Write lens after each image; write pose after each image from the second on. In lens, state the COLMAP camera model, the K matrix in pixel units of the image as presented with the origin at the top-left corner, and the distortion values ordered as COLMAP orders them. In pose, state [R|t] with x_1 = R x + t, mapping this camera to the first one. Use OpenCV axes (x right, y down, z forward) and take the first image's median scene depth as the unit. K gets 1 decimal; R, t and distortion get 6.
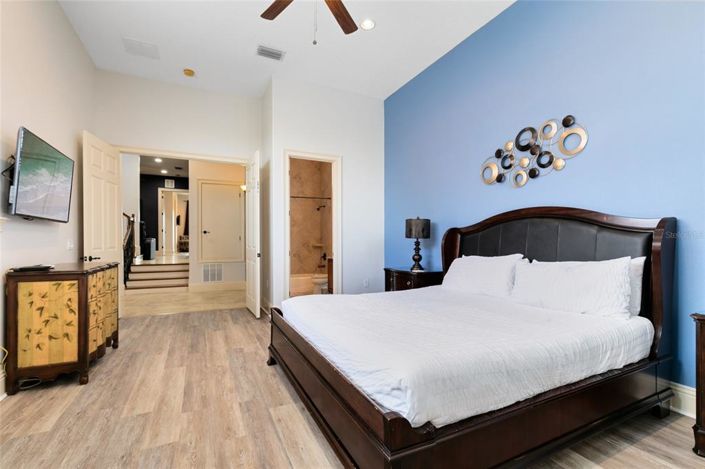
lens RADIAL K [[317.3, 0, 354.7], [0, 317.3, 239.9], [0, 0, 1]] dist [-0.001017, -0.000230]
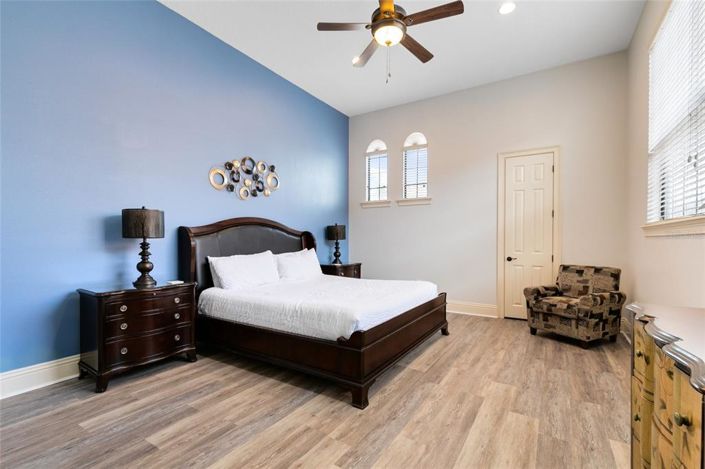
lens RADIAL K [[317.3, 0, 354.7], [0, 317.3, 239.9], [0, 0, 1]] dist [-0.001017, -0.000230]
pose [[-0.524658, -0.000107, 0.851313, -1.063609], [-0.006829, 0.999968, -0.004083, -0.000915], [-0.851286, -0.007956, -0.524642, 1.676597]]
